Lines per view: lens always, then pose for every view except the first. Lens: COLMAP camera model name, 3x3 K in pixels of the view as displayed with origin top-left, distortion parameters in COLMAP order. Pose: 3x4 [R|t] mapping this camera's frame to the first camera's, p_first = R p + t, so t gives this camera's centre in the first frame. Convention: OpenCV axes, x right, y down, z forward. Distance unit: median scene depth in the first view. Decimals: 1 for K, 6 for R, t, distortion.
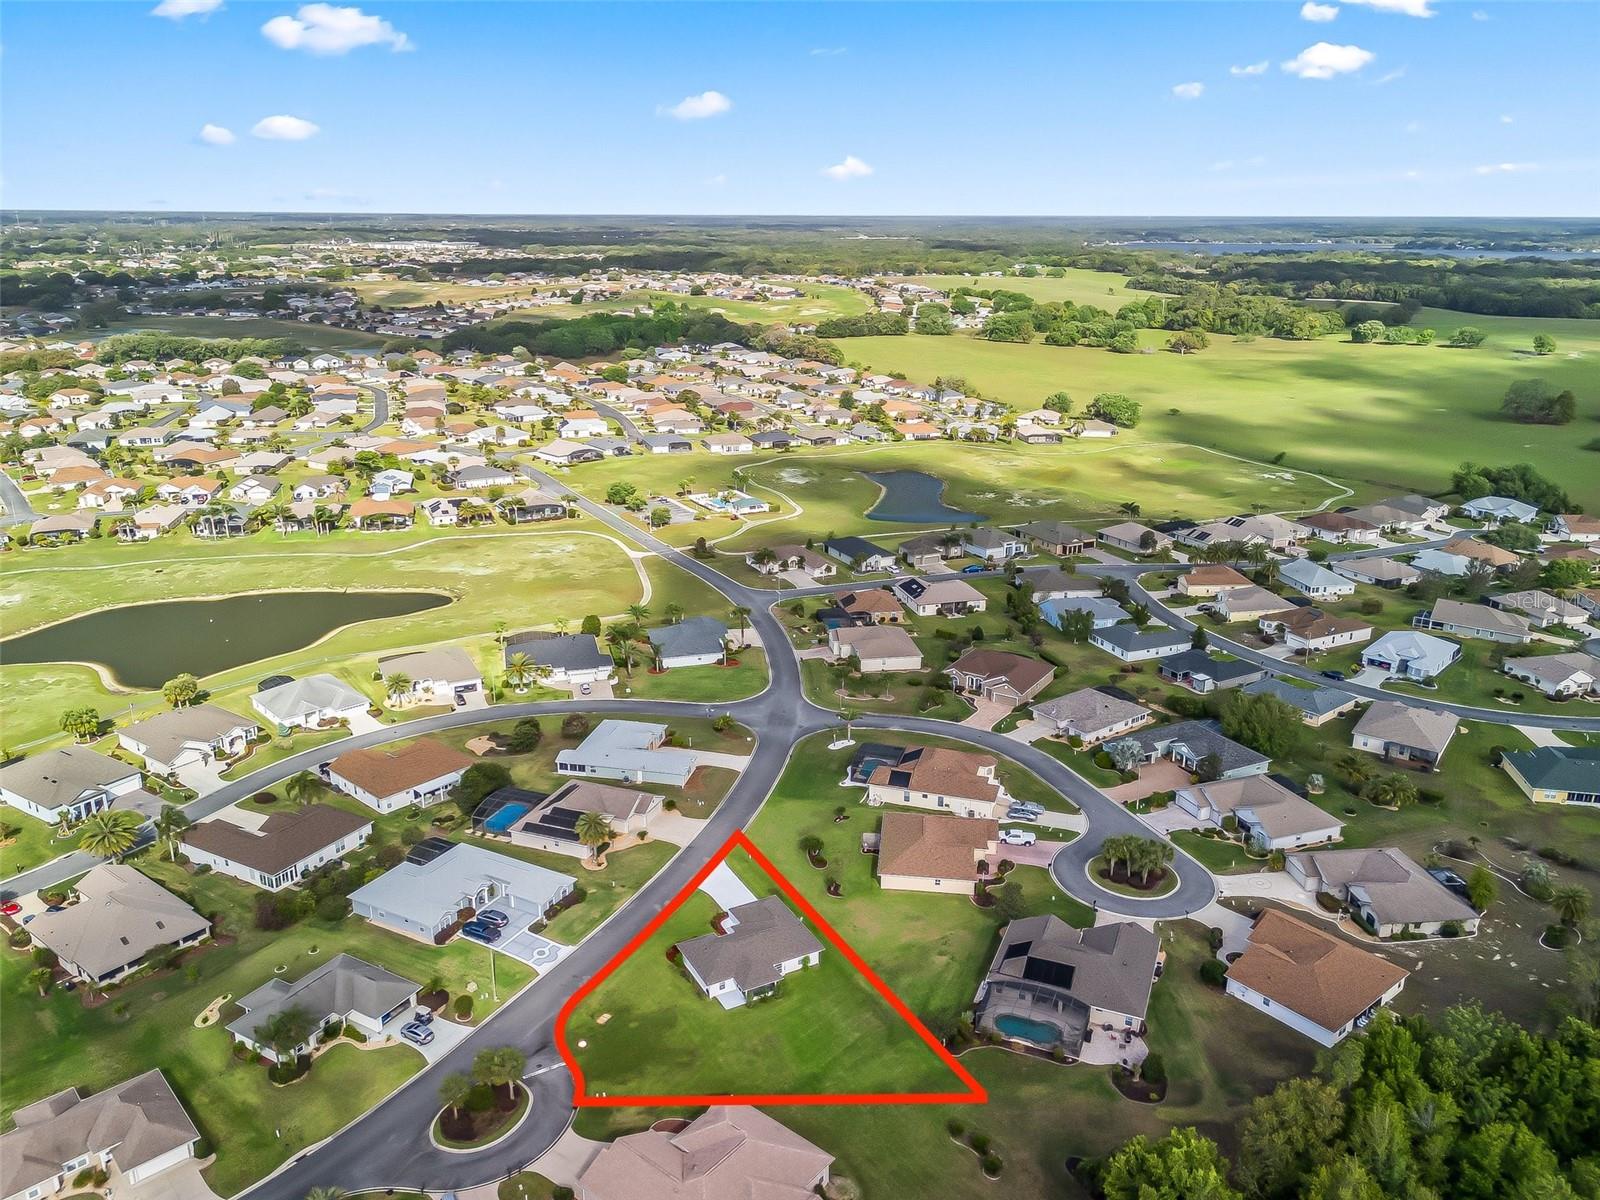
lens RADIAL K [[1171.0, 0, 802.2], [0, 1171.0, 604.2], [0, 0, 1]] dist [0.076435, -0.072798]
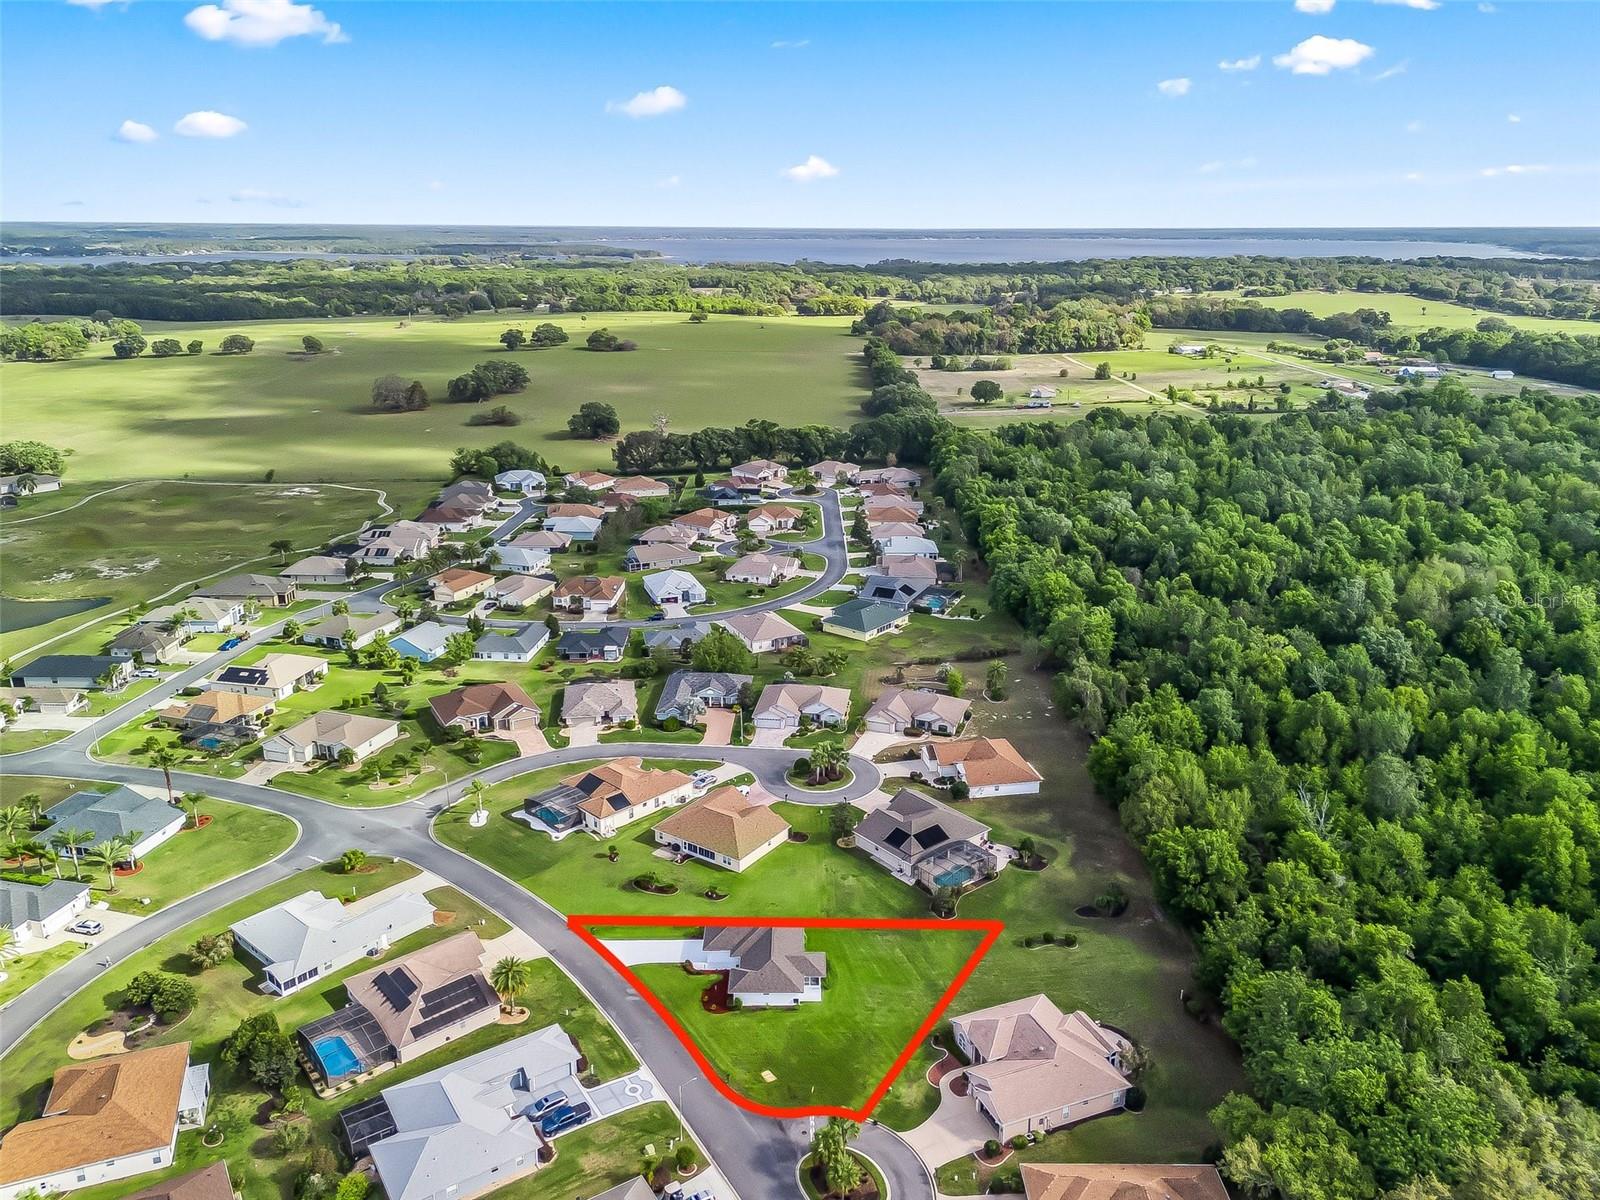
lens RADIAL K [[1171.0, 0, 802.2], [0, 1171.0, 604.2], [0, 0, 1]] dist [0.076435, -0.072798]
pose [[0.478945, -0.274370, 0.833866, -0.813058], [0.274762, 0.949027, 0.154447, -0.164827], [-0.833737, 0.155143, 0.529918, 0.347509]]
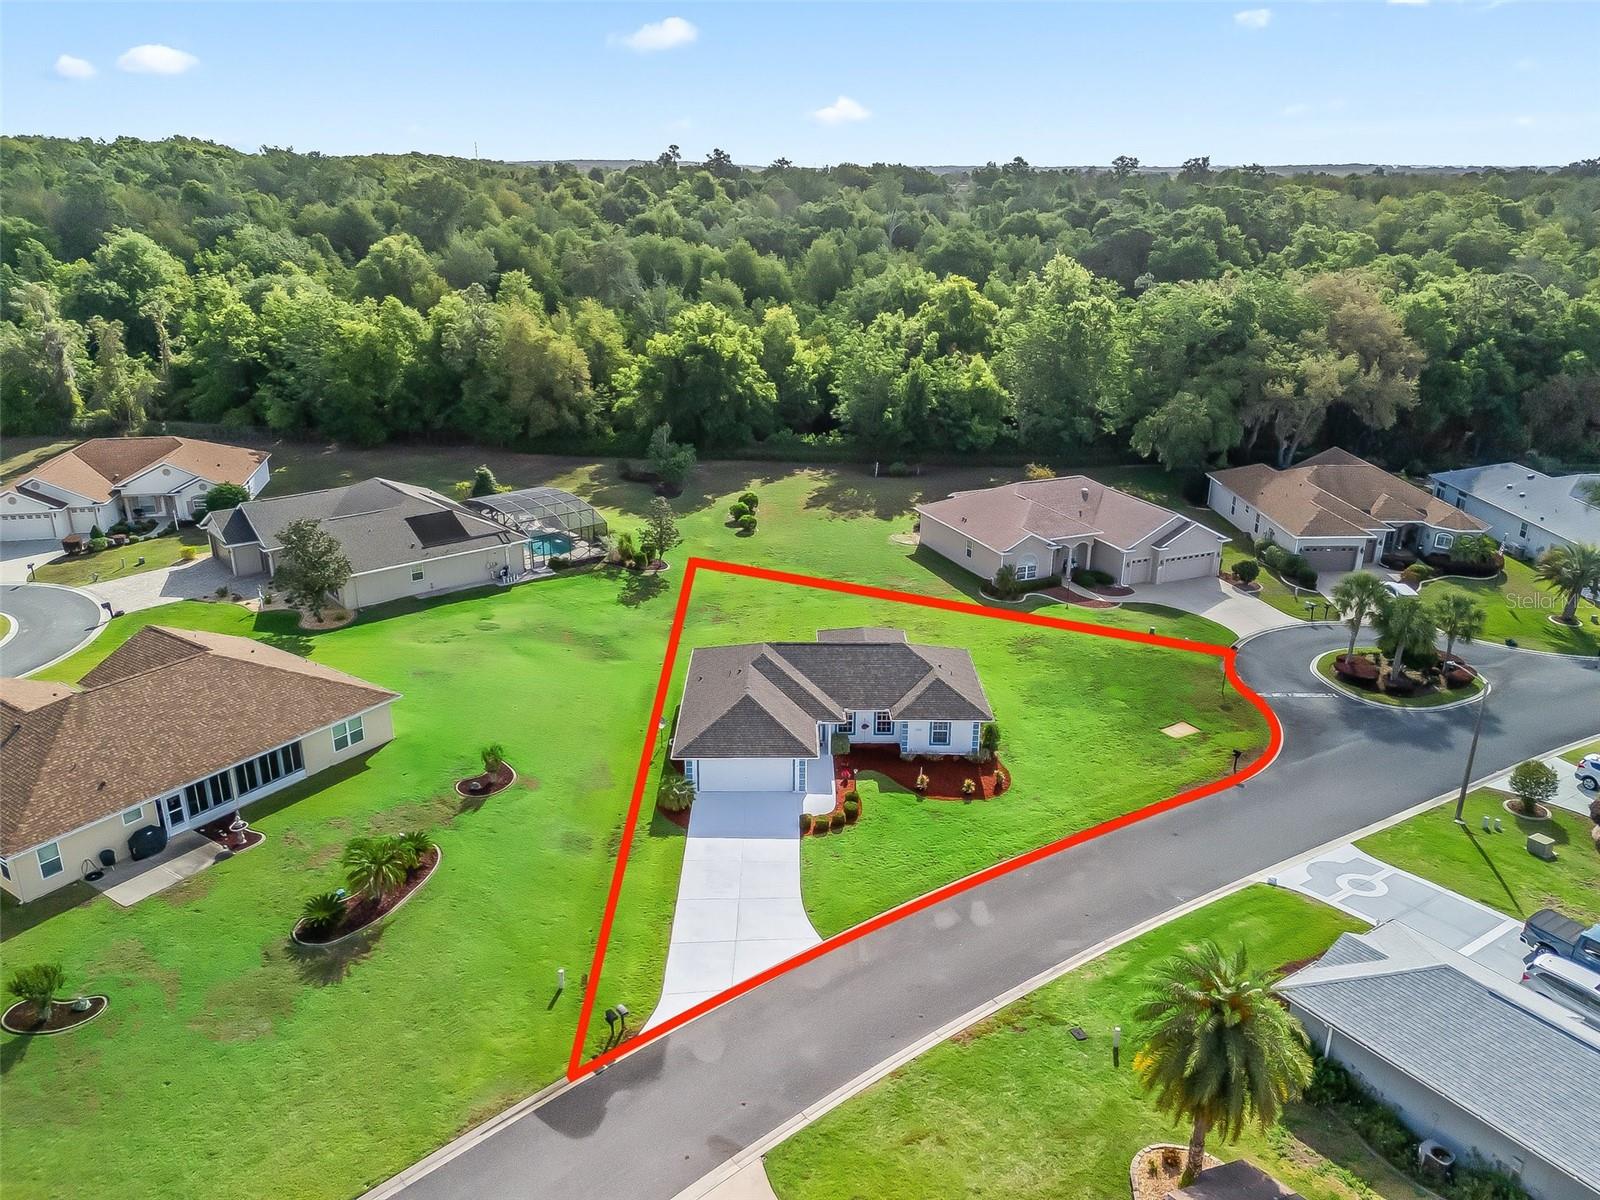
lens RADIAL K [[1171.0, 0, 802.2], [0, 1171.0, 604.2], [0, 0, 1]] dist [0.076435, -0.072798]
pose [[-0.882829, -0.177569, 0.434835, -0.212383], [0.132441, 0.794108, 0.593171, 0.007030], [-0.450635, 0.581259, -0.677544, 1.250223]]
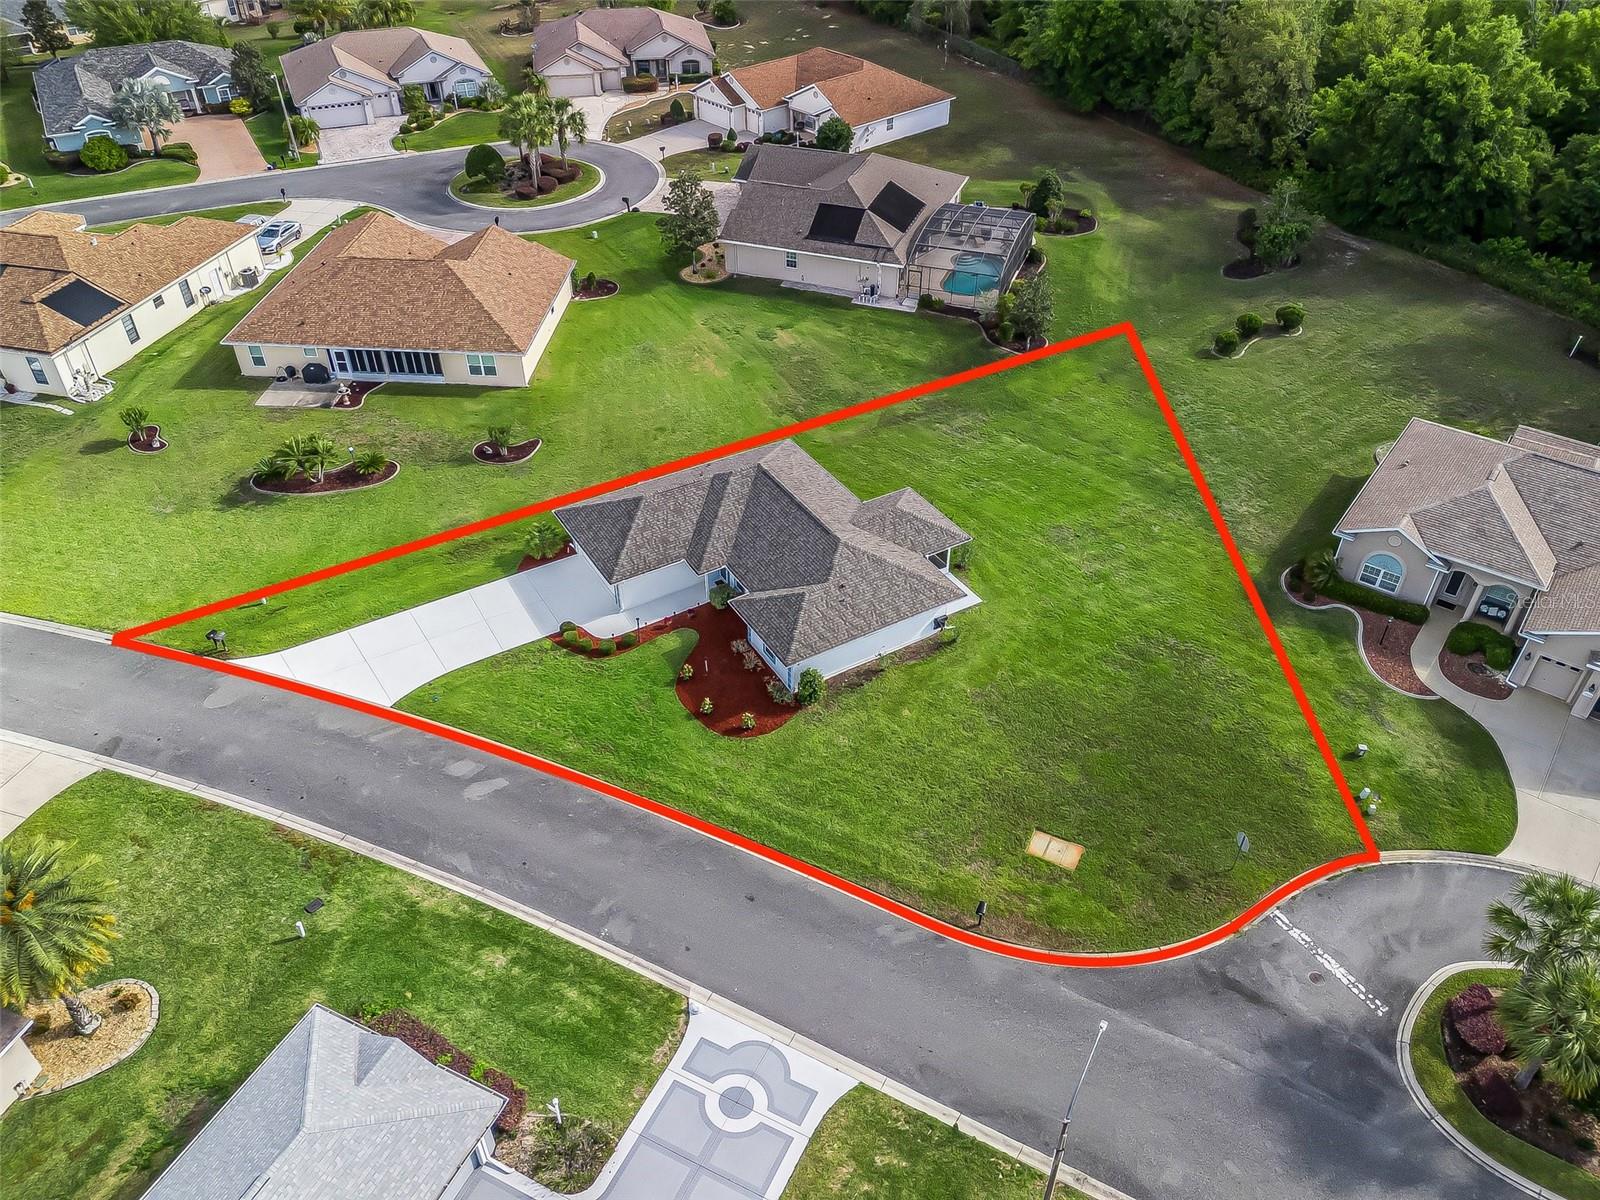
lens RADIAL K [[1171.0, 0, 802.2], [0, 1171.0, 604.2], [0, 0, 1]] dist [0.076435, -0.072798]
pose [[-0.038108, -0.634296, 0.772151, -0.345823], [0.311686, 0.726617, 0.612274, 0.070047], [-0.949421, 0.264001, 0.170011, 0.911181]]
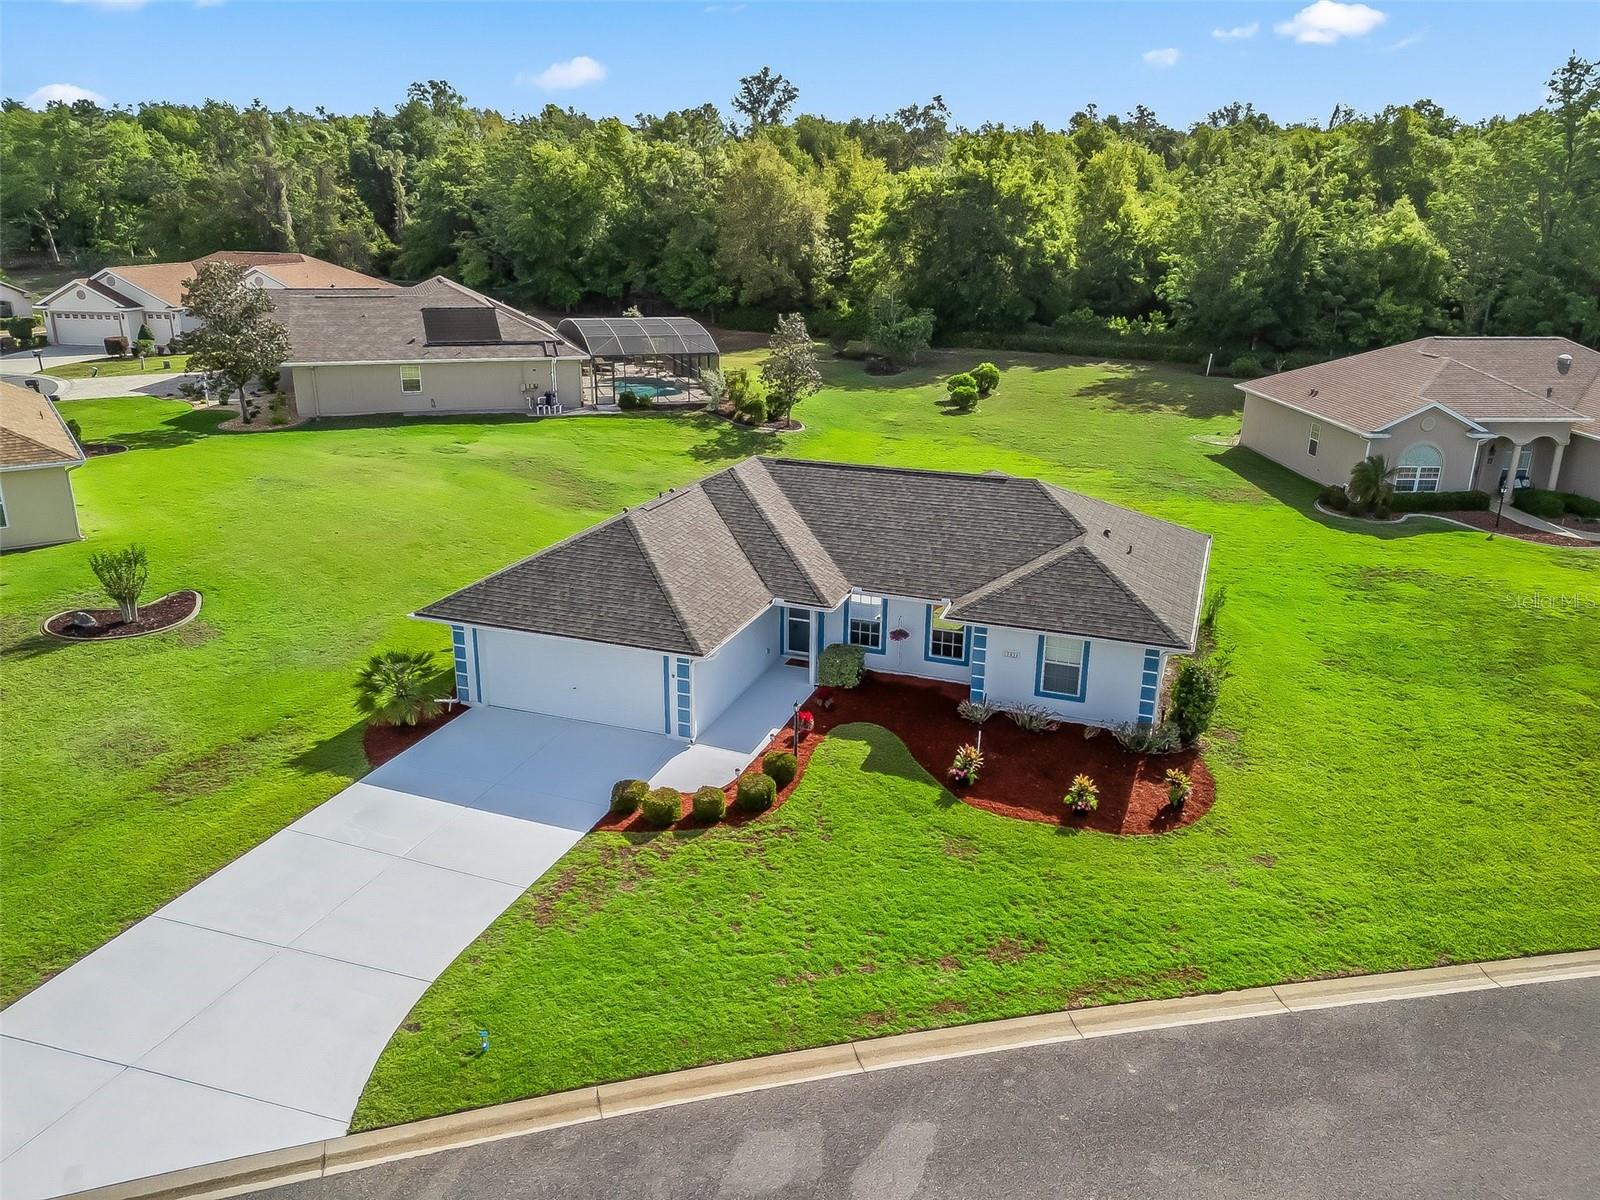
lens RADIAL K [[1178.2, 0, 802.1], [0, 1178.2, 596.2], [0, 0, 1]] dist [0.058159, -0.051950]
pose [[-0.656116, -0.253206, 0.710914, -0.181583], [0.219987, 0.836947, 0.501124, 0.183969], [-0.721885, 0.485187, -0.493432, 1.088790]]
